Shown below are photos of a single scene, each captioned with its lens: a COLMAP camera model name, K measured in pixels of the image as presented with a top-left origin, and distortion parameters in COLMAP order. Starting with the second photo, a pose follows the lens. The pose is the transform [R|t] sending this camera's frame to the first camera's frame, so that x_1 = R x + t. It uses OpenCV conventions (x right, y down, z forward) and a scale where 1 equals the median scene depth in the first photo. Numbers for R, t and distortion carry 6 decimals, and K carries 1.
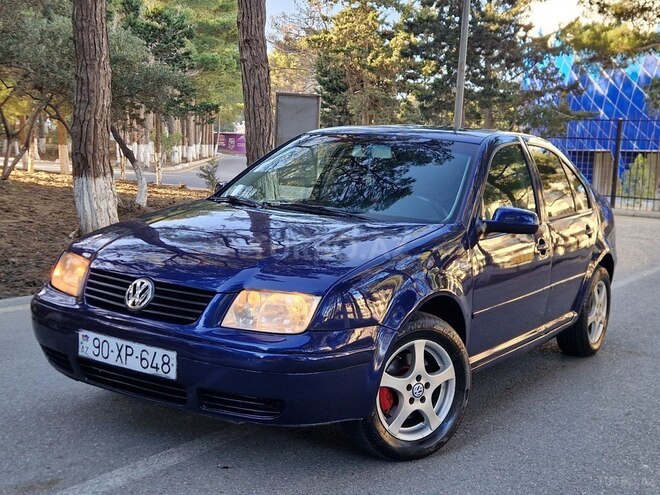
lens RADIAL K [[819.2, 0, 343.9], [0, 819.2, 241.9], [0, 0, 1]] dist [0.070852, -0.005509]
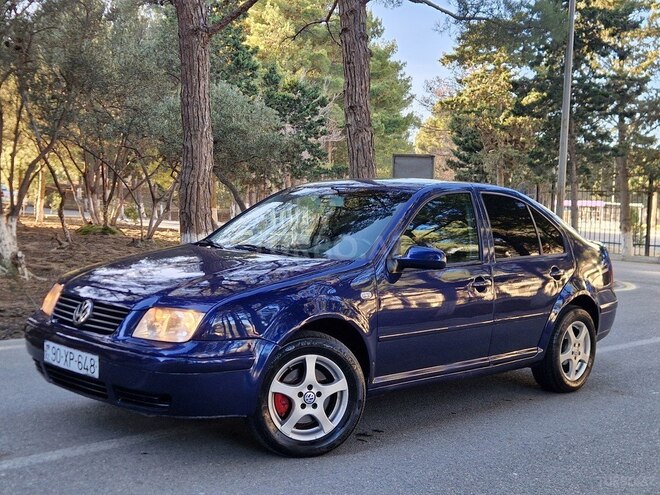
lens RADIAL K [[814.6, 0, 338.4], [0, 814.6, 245.4], [0, 0, 1]] dist [0.079852, -0.037385]
pose [[0.979812, -0.006582, -0.199815, 0.246684], [-0.007220, 0.997641, -0.068269, 0.027892], [0.199793, 0.068333, 0.977453, -0.106601]]
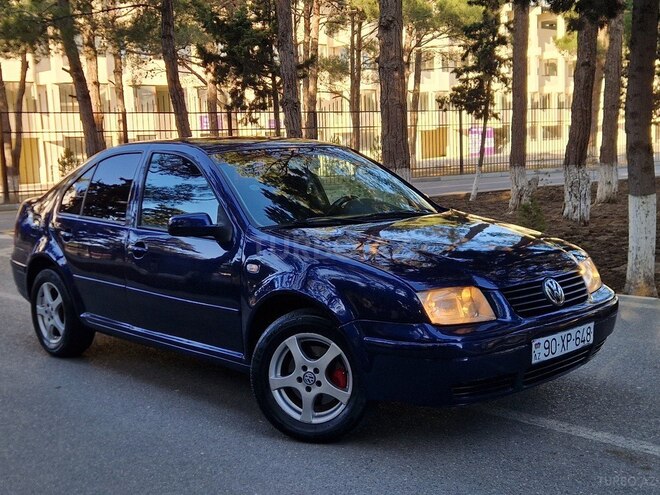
lens RADIAL K [[818.4, 0, 331.4], [0, 818.4, 247.2], [0, 0, 1]] dist [0.081253, -0.045434]
pose [[0.241813, -0.167742, 0.955714, -0.914315], [0.160142, 0.978337, 0.131194, -0.131068], [-0.957017, 0.121325, 0.263437, 0.617229]]
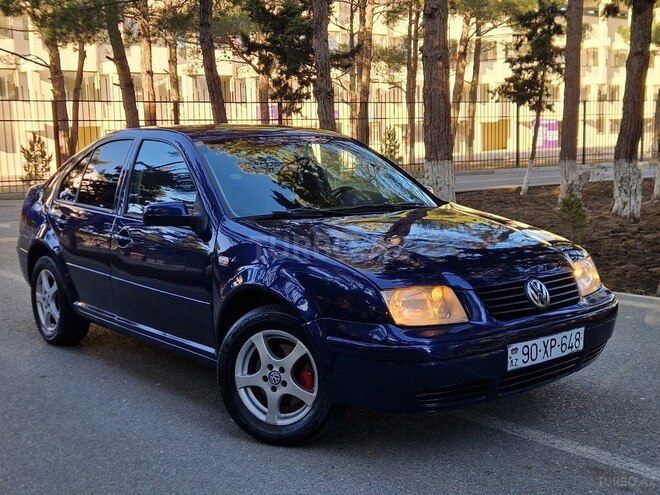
lens RADIAL K [[818.4, 0, 331.4], [0, 818.4, 247.2], [0, 0, 1]] dist [0.081253, -0.045434]
pose [[0.319054, -0.171290, 0.932129, -0.852783], [0.149274, 0.980338, 0.129054, -0.114710], [-0.935907, 0.097968, 0.338350, 0.550045]]
